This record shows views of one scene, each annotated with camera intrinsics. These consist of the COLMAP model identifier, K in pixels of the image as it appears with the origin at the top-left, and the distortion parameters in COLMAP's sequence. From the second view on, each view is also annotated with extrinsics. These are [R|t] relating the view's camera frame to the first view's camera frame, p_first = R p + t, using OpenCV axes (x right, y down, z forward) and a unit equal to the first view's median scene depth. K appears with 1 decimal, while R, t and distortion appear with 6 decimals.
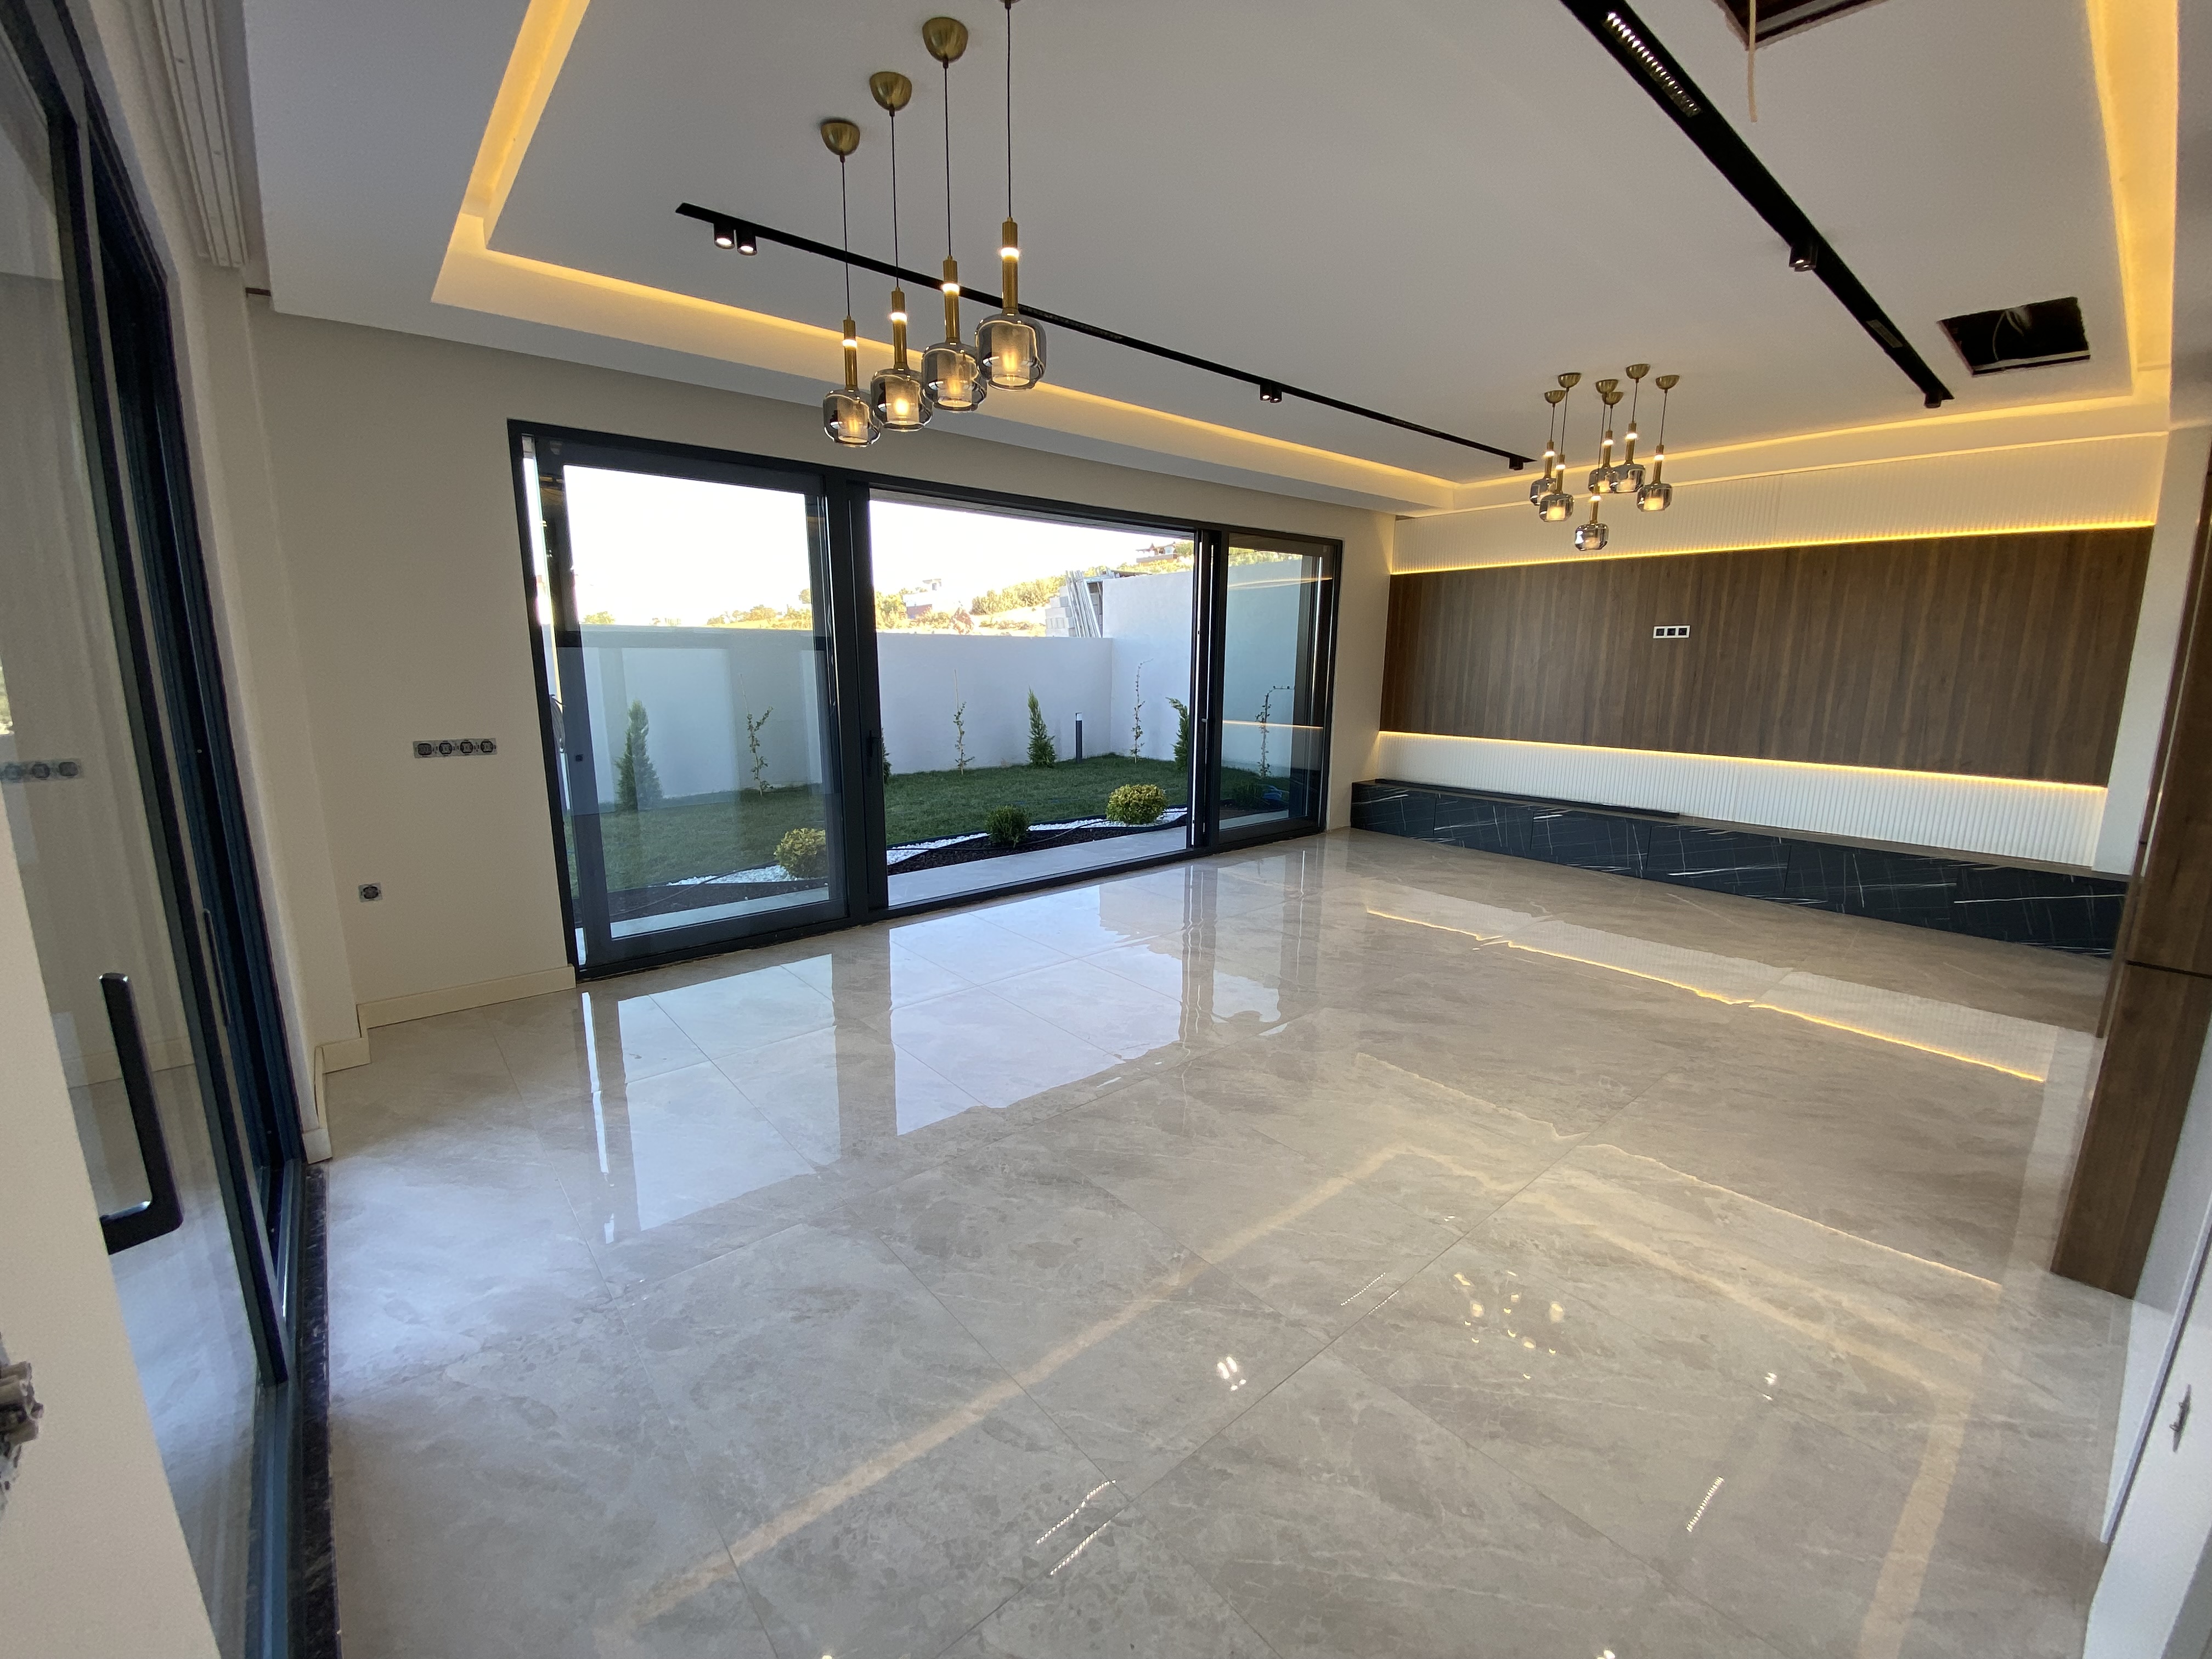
lens RADIAL K [[892.7, 0, 1100.2], [0, 892.7, 829.1], [0, 0, 1]] dist [0.028989, -0.025836]
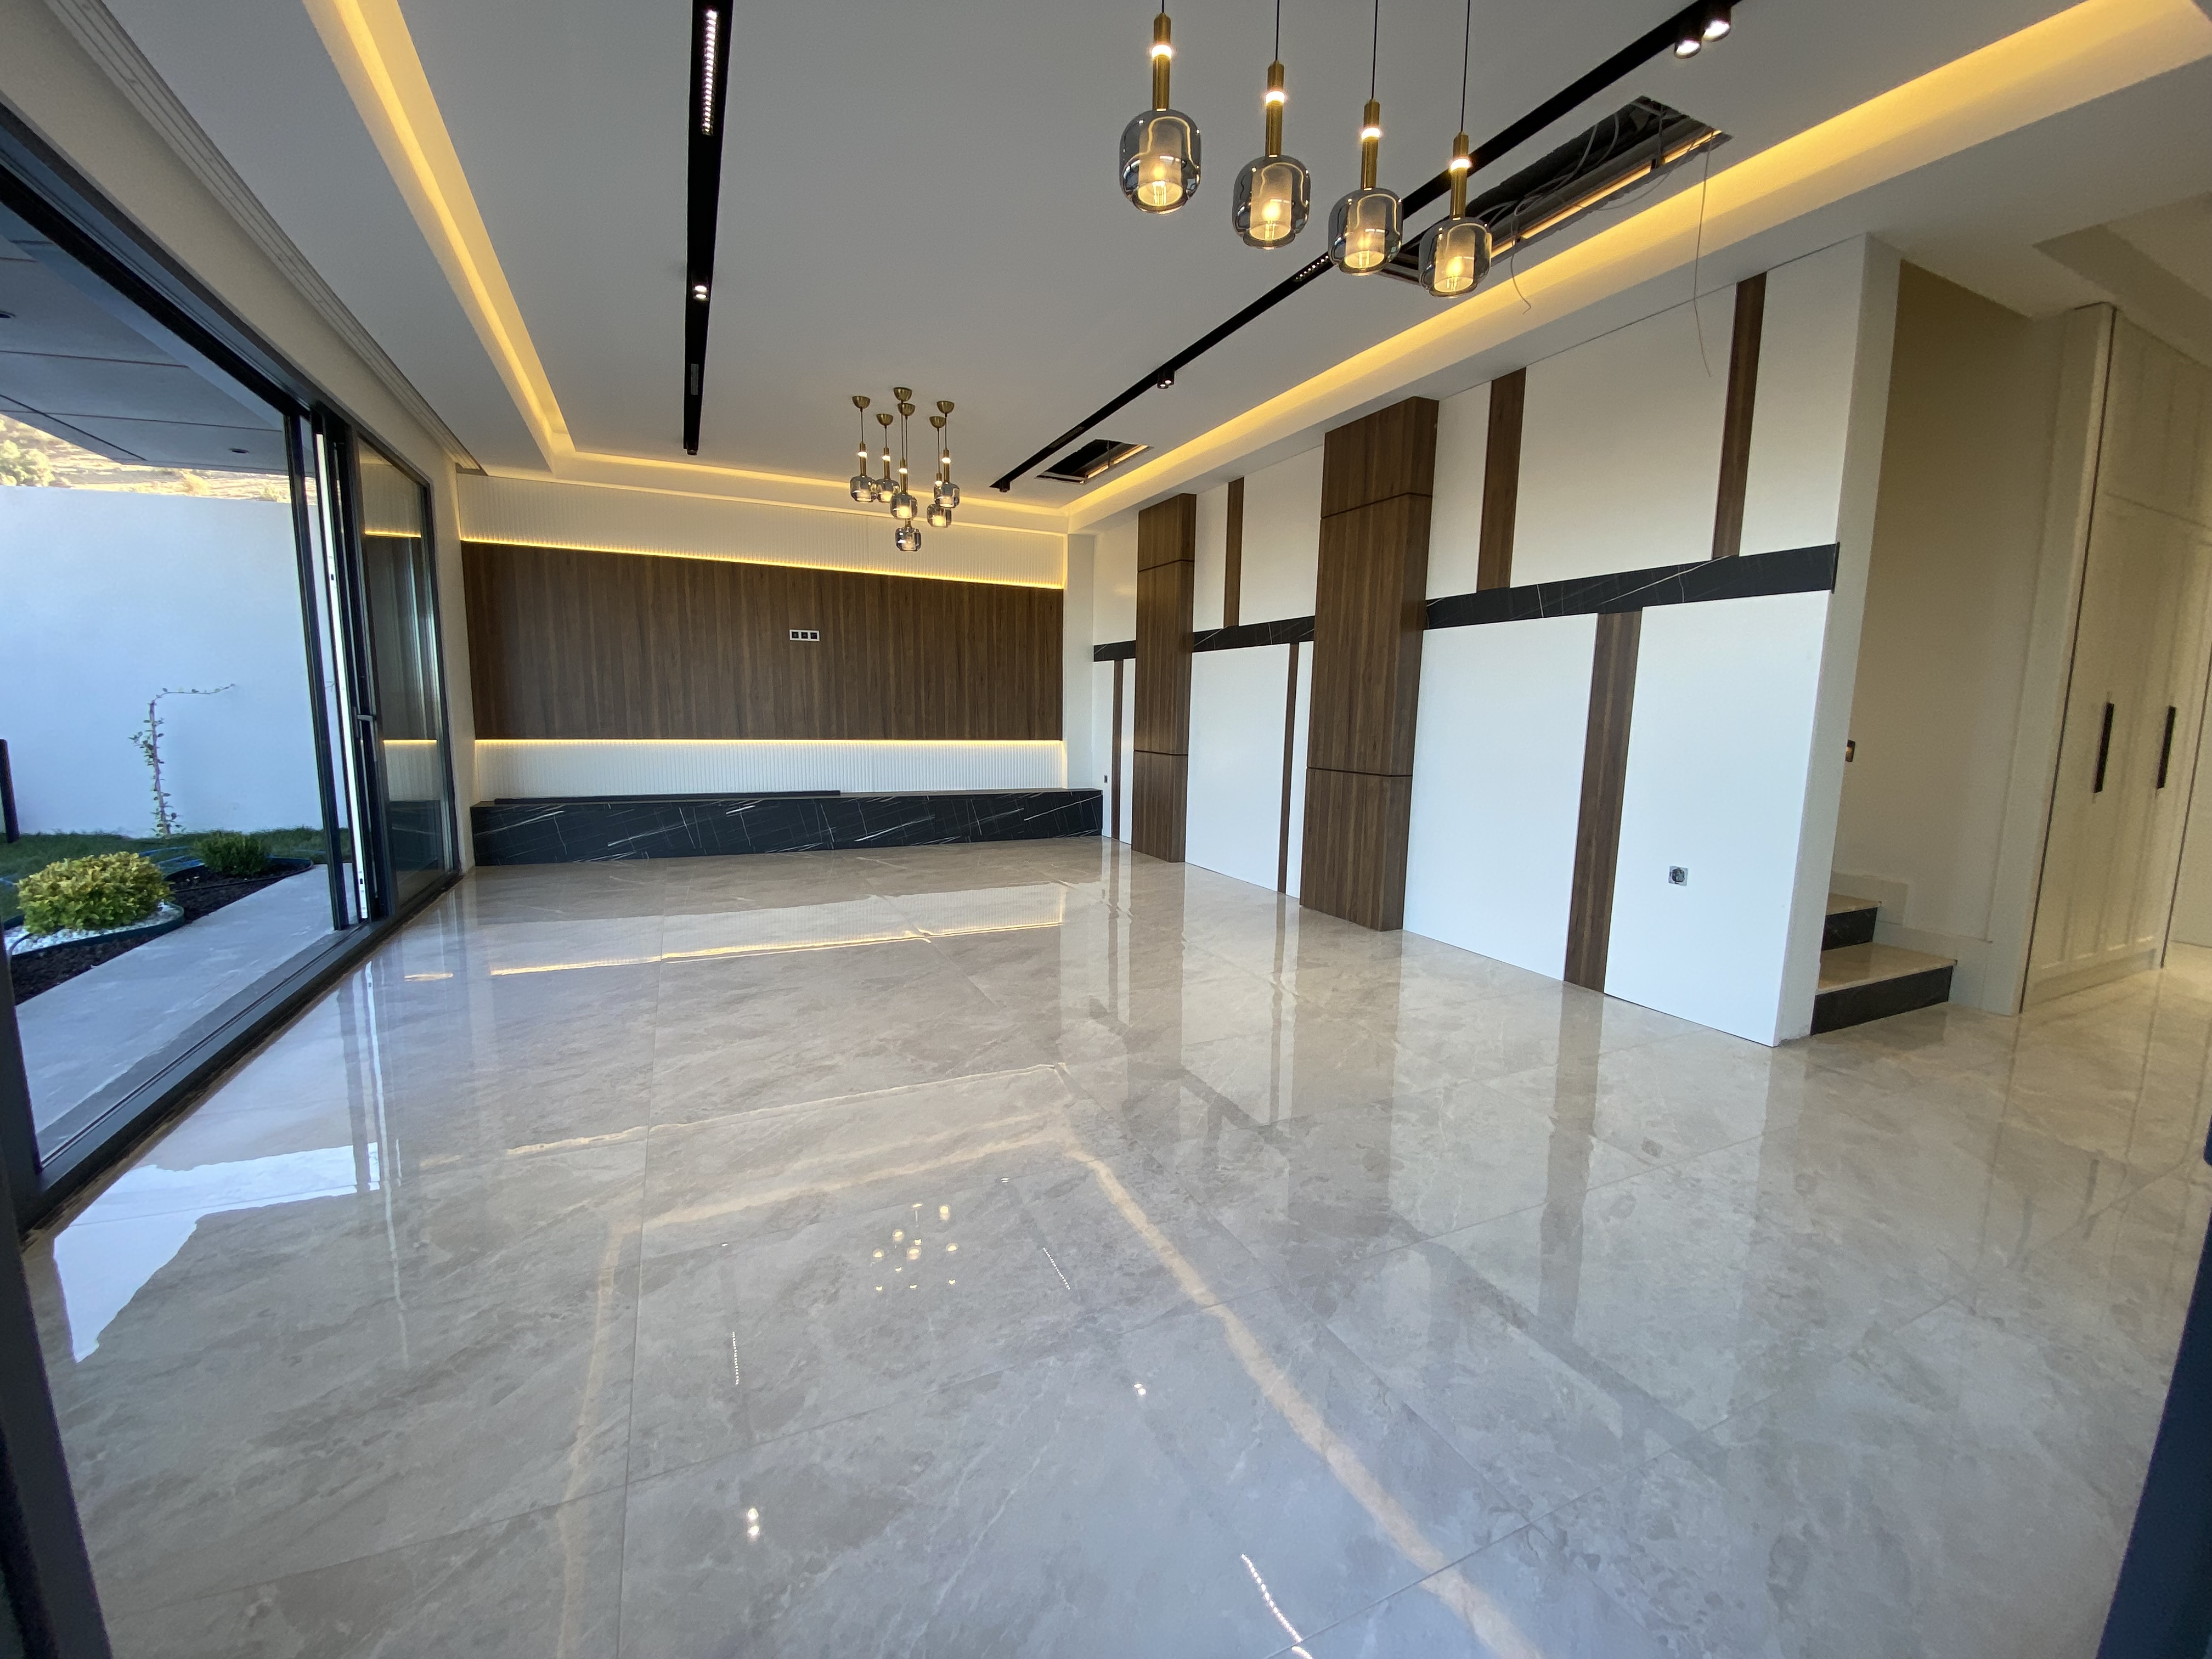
lens RADIAL K [[892.0, 0, 1095.0], [0, 892.0, 827.3], [0, 0, 1]] dist [0.026708, -0.025646]
pose [[0.272874, -0.127837, 0.953518, -0.409972], [0.169669, 0.981991, 0.083099, -0.011608], [-0.946970, 0.139107, 0.289650, 0.376091]]
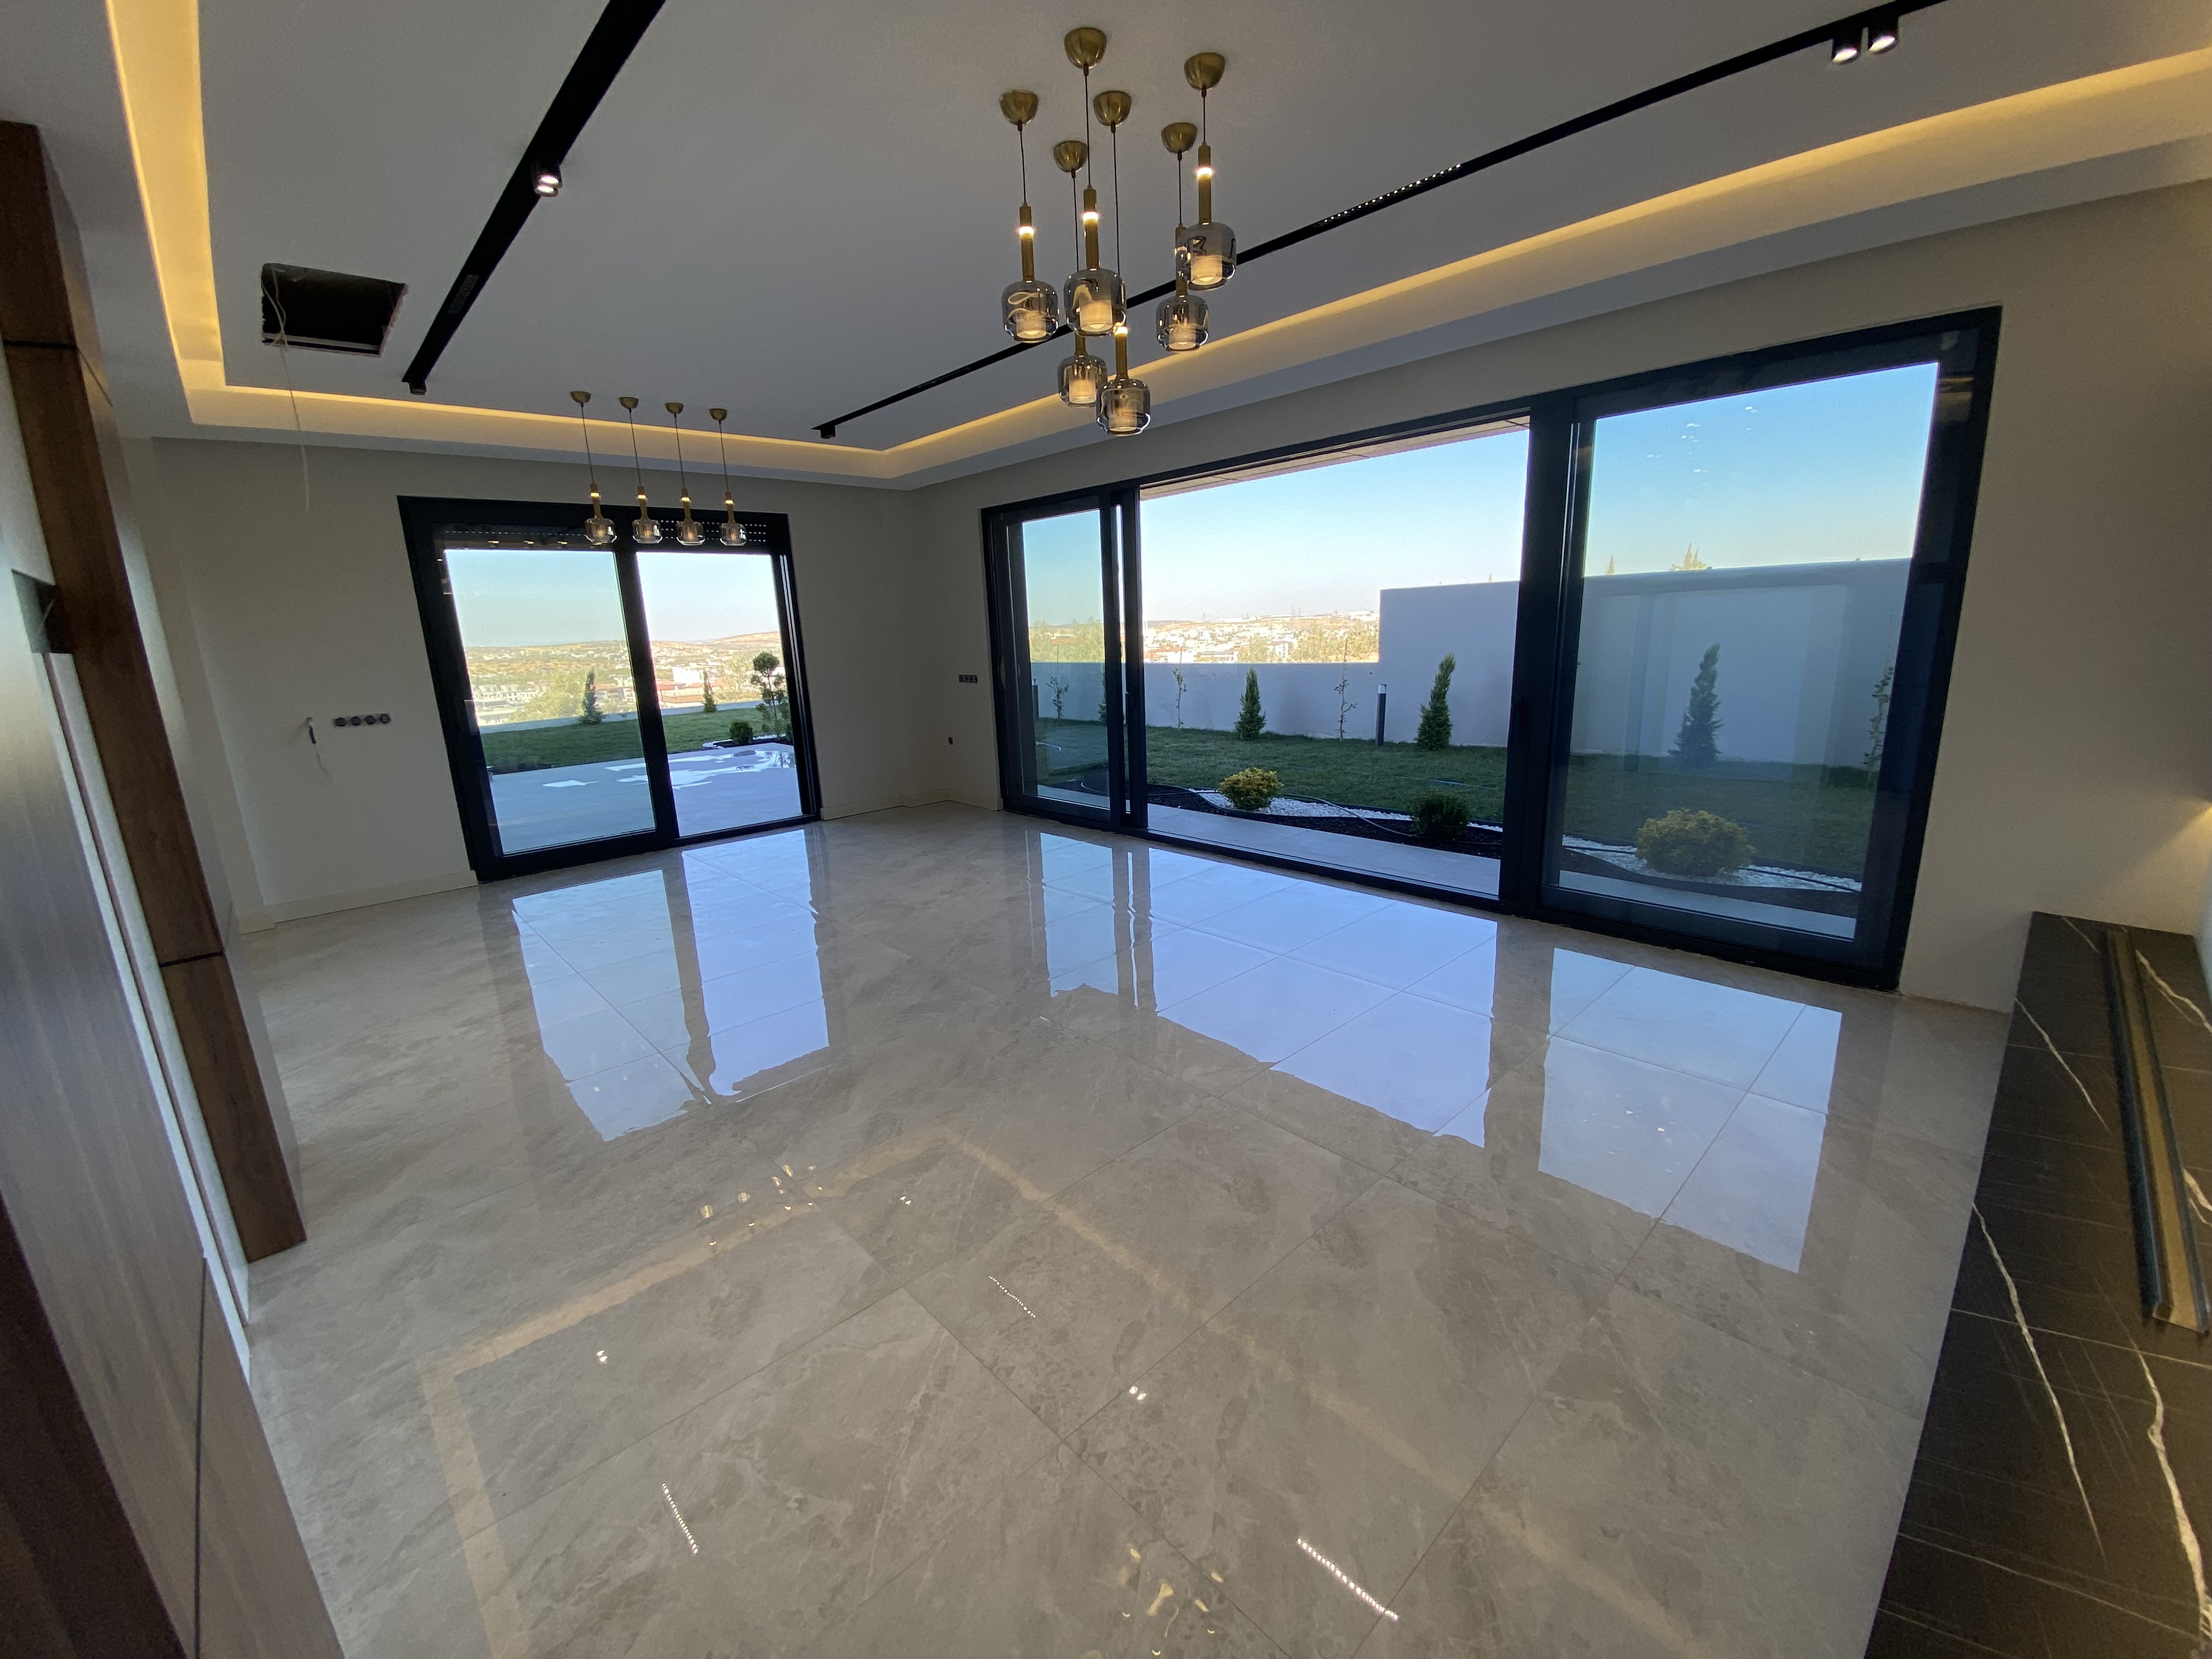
lens RADIAL K [[892.7, 0, 1100.2], [0, 892.7, 829.1], [0, 0, 1]] dist [0.028989, -0.025836]
pose [[0.039352, 0.215692, -0.975668, 0.864718], [-0.152111, 0.966338, 0.207494, -0.143301], [0.987580, 0.140244, 0.070836, 0.752445]]
